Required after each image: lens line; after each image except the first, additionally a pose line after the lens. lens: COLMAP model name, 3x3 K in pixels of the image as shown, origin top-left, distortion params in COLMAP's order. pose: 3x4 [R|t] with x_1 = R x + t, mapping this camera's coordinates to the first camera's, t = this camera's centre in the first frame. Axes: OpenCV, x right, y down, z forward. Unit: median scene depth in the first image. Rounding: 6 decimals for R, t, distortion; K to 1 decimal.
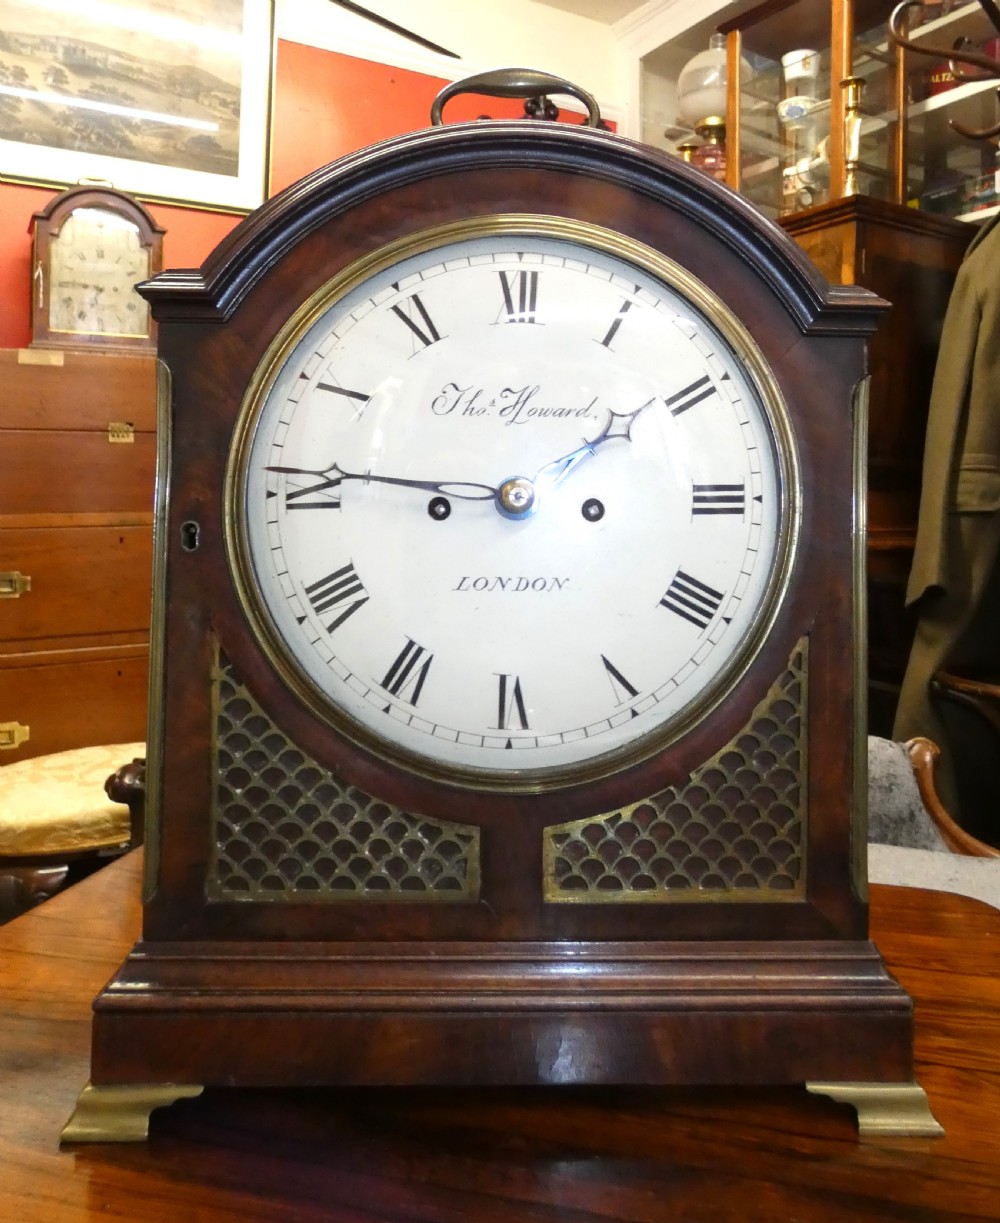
lens RADIAL K [[986.3, 0, 527.3], [0, 986.3, 452.4], [0, 0, 1]] dist [-0.005698, -0.001976]
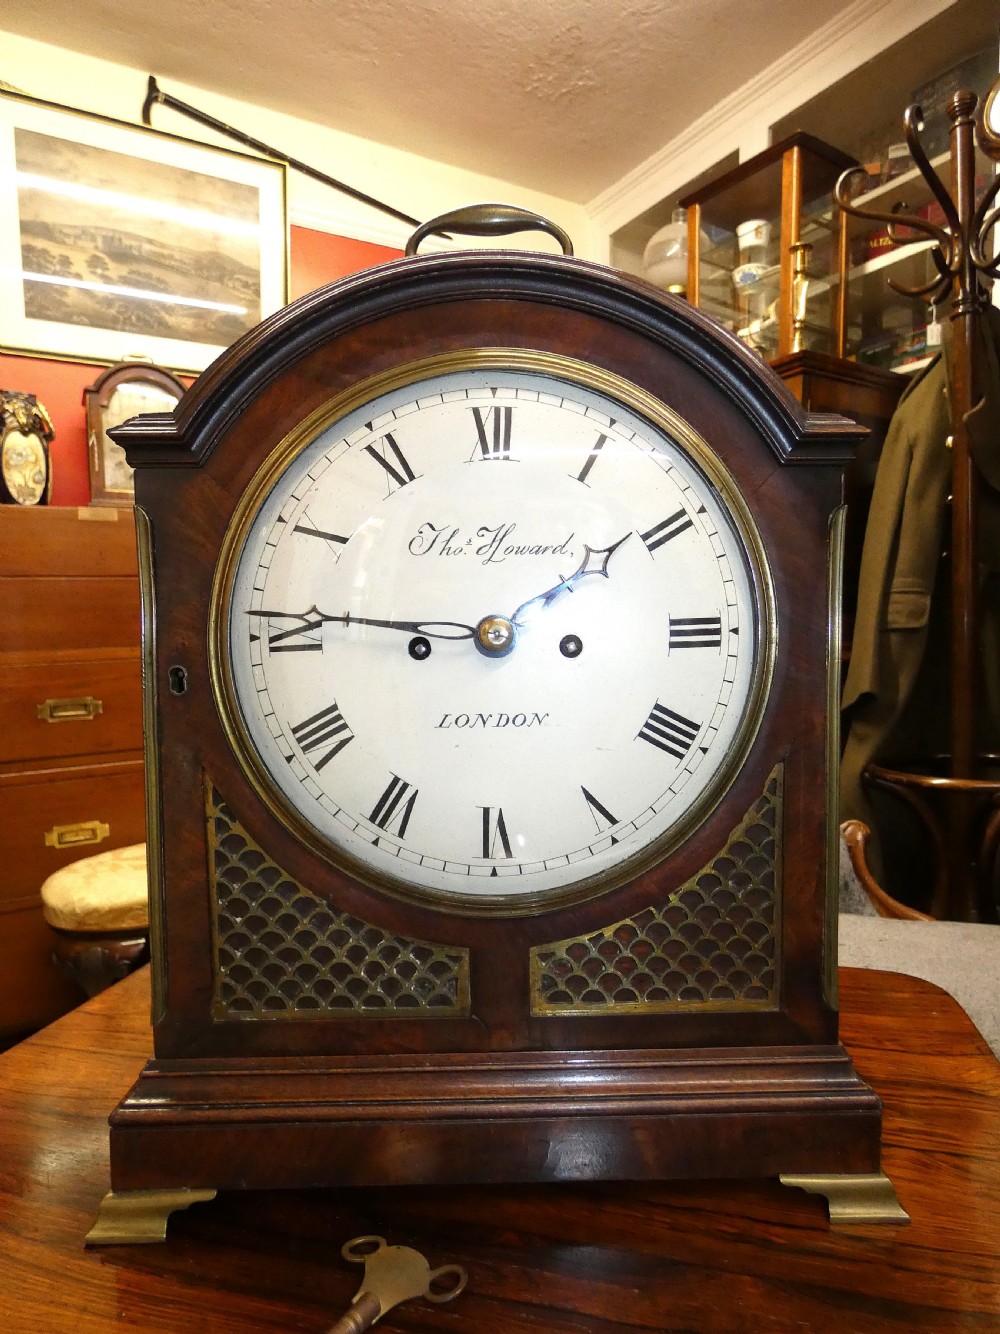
lens RADIAL K [[811.5, 0, 511.4], [0, 811.5, 663.7], [0, 0, 1]] dist [0.000157, 0.001443]
pose [[0.999673, -0.021983, -0.013028, 0.015273], [0.023133, 0.995117, 0.095950, -0.004921], [0.010855, -0.096220, 0.995301, 0.164826]]
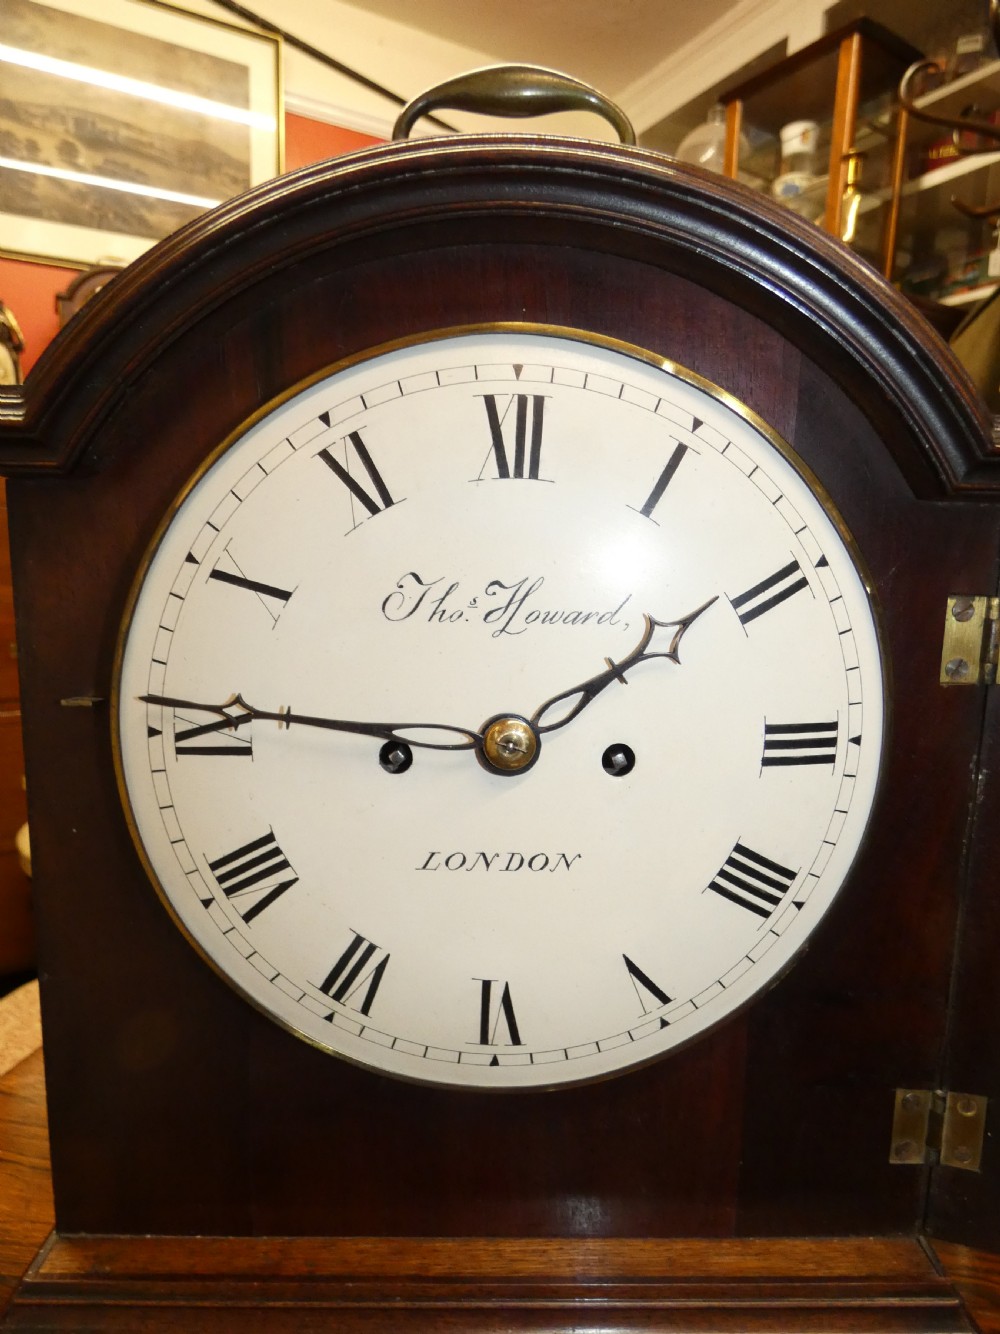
lens RADIAL K [[811.5, 0, 507.2], [0, 811.5, 674.5], [0, 0, 1]] dist [0.000157, 0.001443]
pose [[0.999787, 0.012285, -0.016587, -0.002601], [-0.008770, 0.980284, 0.197399, -0.109804], [0.018685, -0.197211, 0.980183, 0.446998]]
